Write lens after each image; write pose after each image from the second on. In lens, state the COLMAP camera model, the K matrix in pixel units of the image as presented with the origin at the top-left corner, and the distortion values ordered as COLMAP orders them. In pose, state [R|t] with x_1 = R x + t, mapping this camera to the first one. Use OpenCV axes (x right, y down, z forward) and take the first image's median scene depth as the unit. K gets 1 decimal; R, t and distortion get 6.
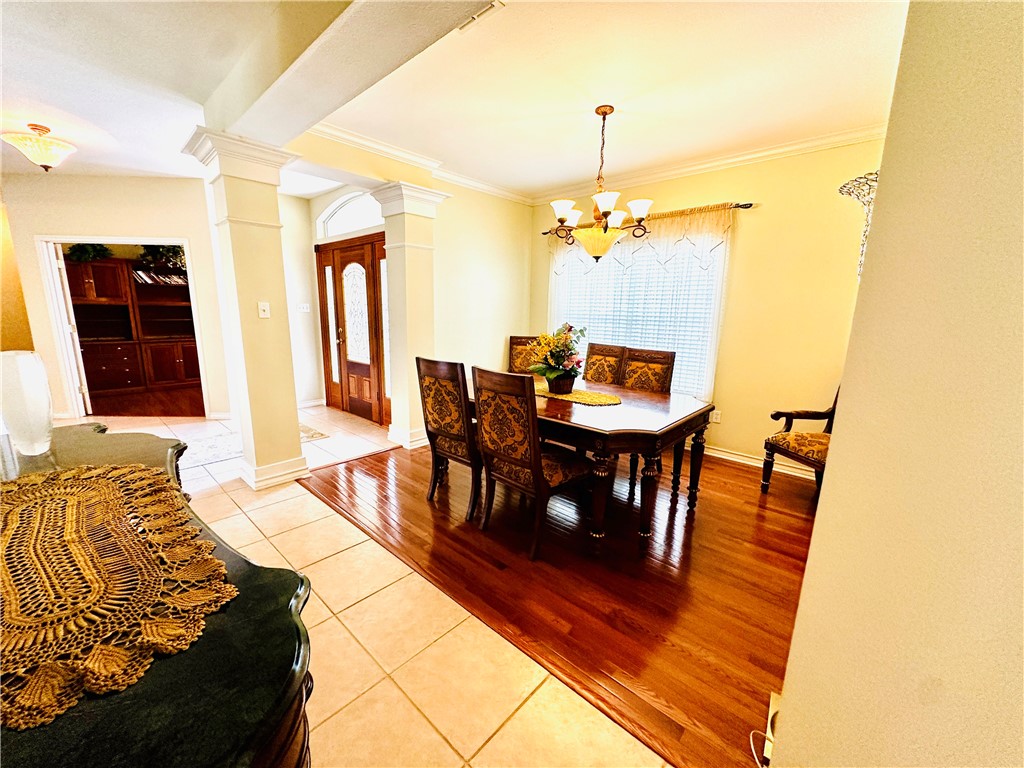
lens RADIAL K [[409.7, 0, 508.1], [0, 409.7, 388.1], [0, 0, 1]] dist [-0.002125, -0.000257]
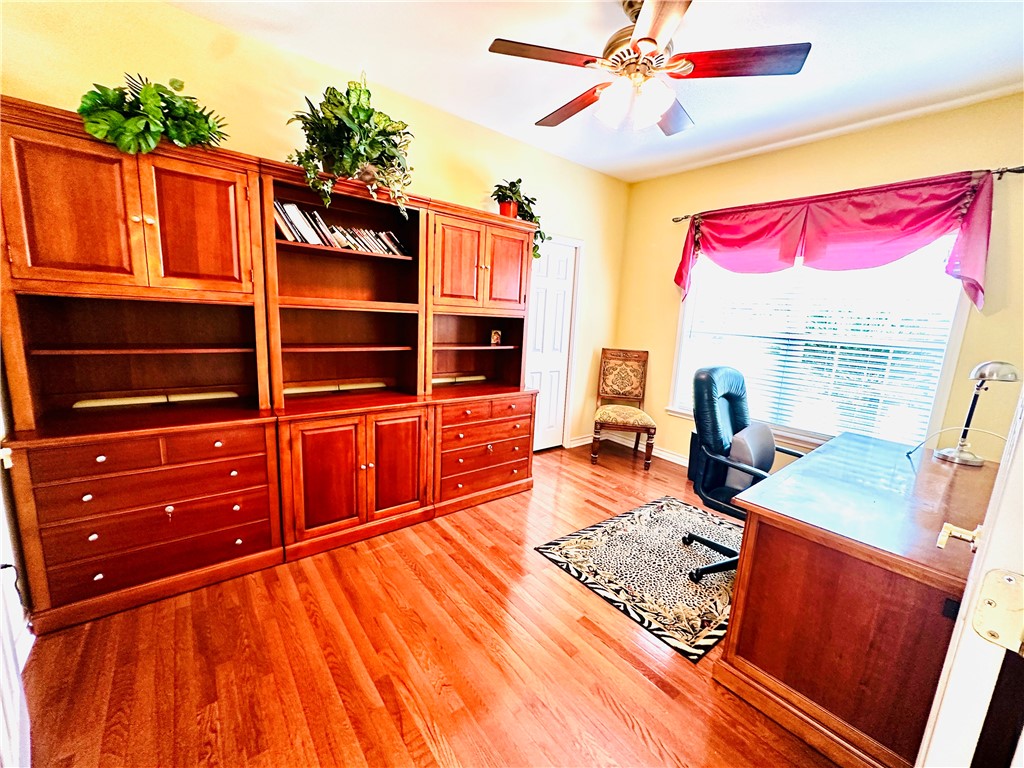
lens RADIAL K [[409.7, 0, 511.1], [0, 409.7, 386.4], [0, 0, 1]] dist [-0.002125, -0.000257]
pose [[0.987955, 0.059034, -0.143040, -0.666568], [-0.062275, 0.997892, -0.018281, -0.143575], [0.141659, 0.026969, 0.989548, 0.697561]]
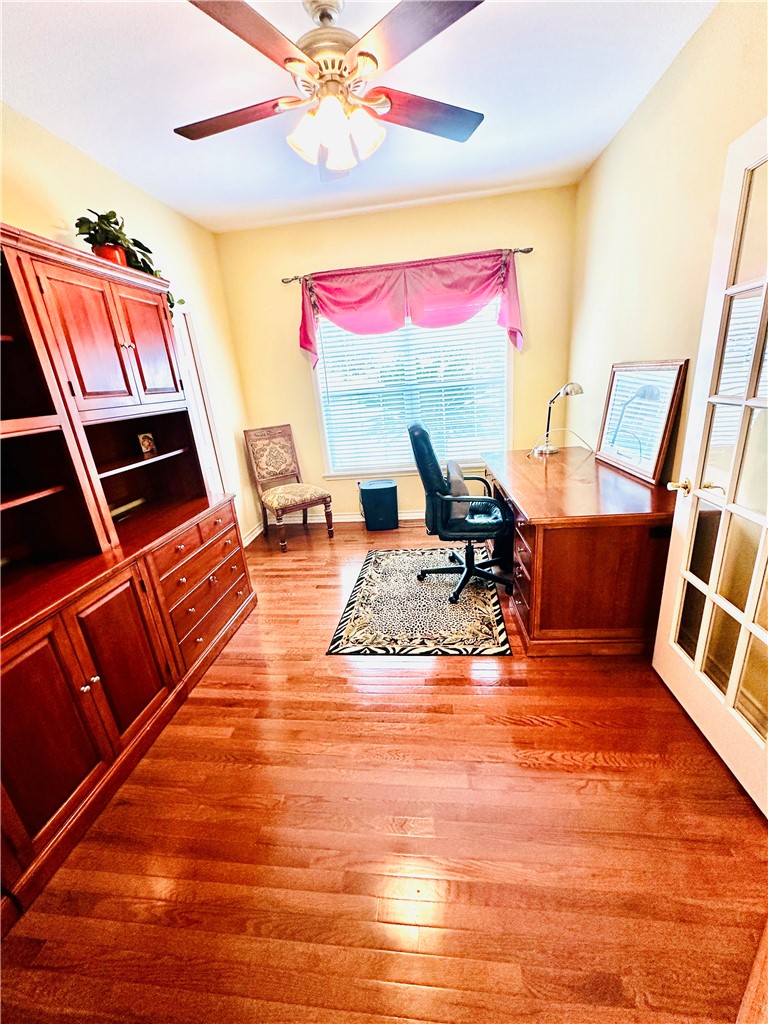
lens RADIAL K [[409.7, 0, 381.2], [0, 409.7, 513.2], [0, 0, 1]] dist [-0.002125, -0.000257]
pose [[0.804499, -0.269580, 0.529252, -0.809868], [0.213260, 0.962752, 0.166218, -0.167828], [-0.554347, -0.020854, 0.832024, 0.764546]]
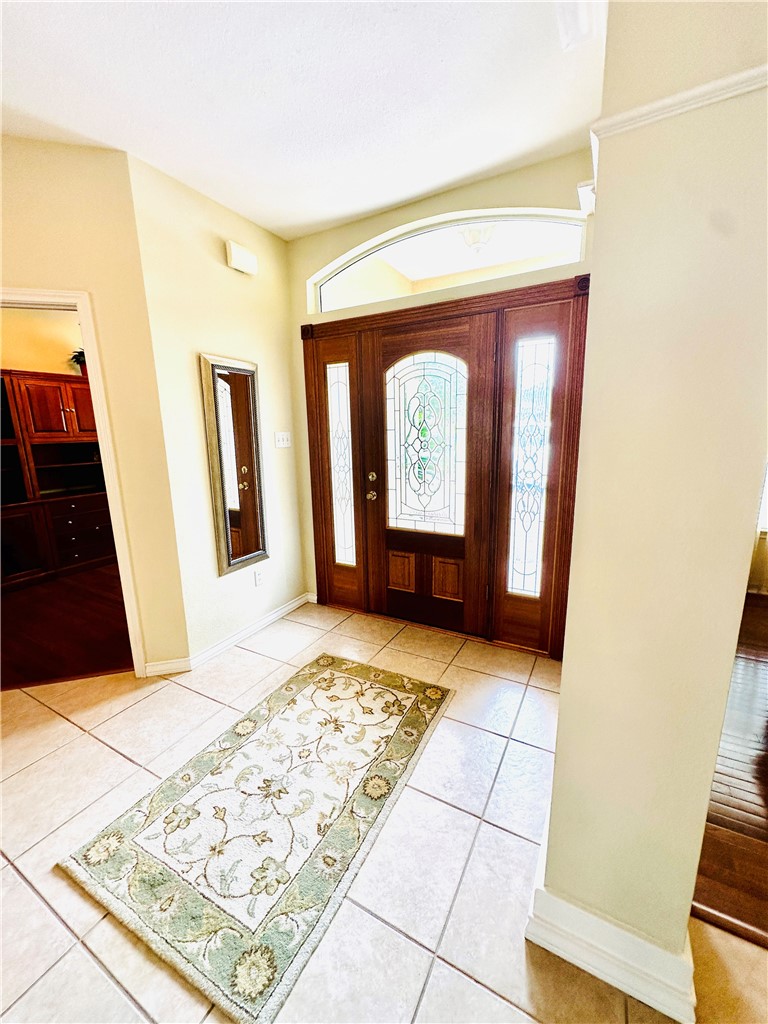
lens RADIAL K [[409.7, 0, 379.6], [0, 409.7, 514.8], [0, 0, 1]] dist [-0.002125, -0.000257]
pose [[0.972261, -0.085400, 0.217750, -0.432768], [0.082334, 0.996336, 0.023131, -0.082149], [-0.218928, -0.004561, 0.975730, 0.364818]]
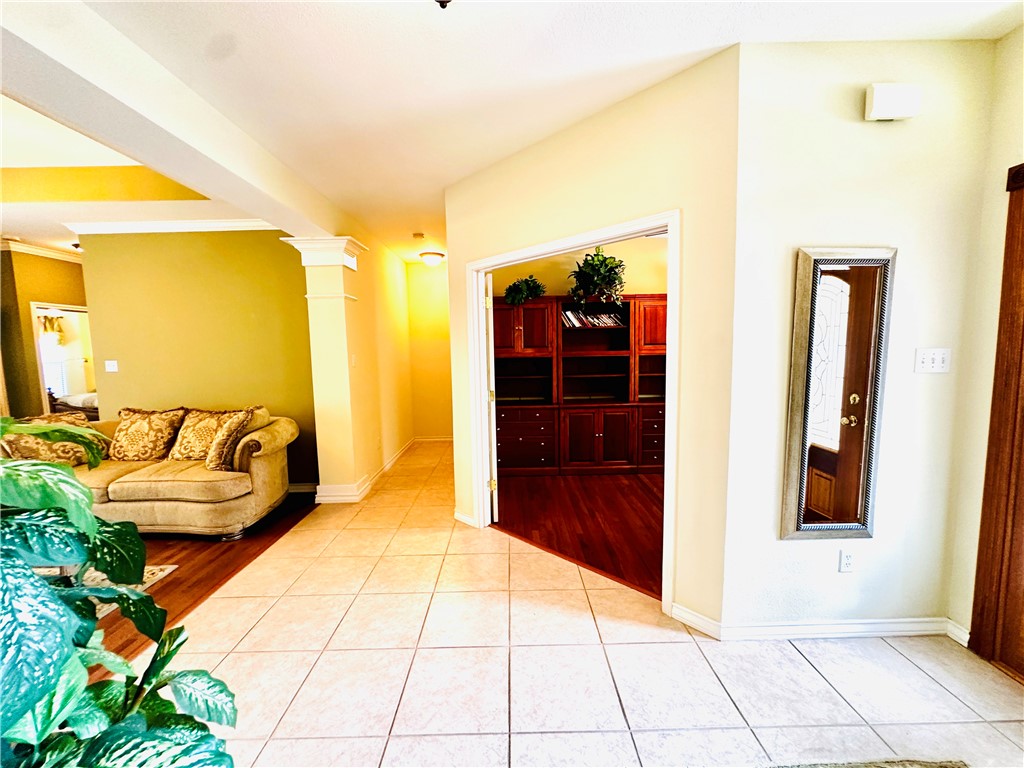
lens RADIAL K [[409.7, 0, 512.6], [0, 409.7, 386.7], [0, 0, 1]] dist [-0.002125, -0.000257]
pose [[0.682784, 0.036224, -0.729722, -0.422281], [-0.109685, 0.992533, -0.053359, -0.099052], [0.722340, 0.116472, 0.681659, 0.434048]]
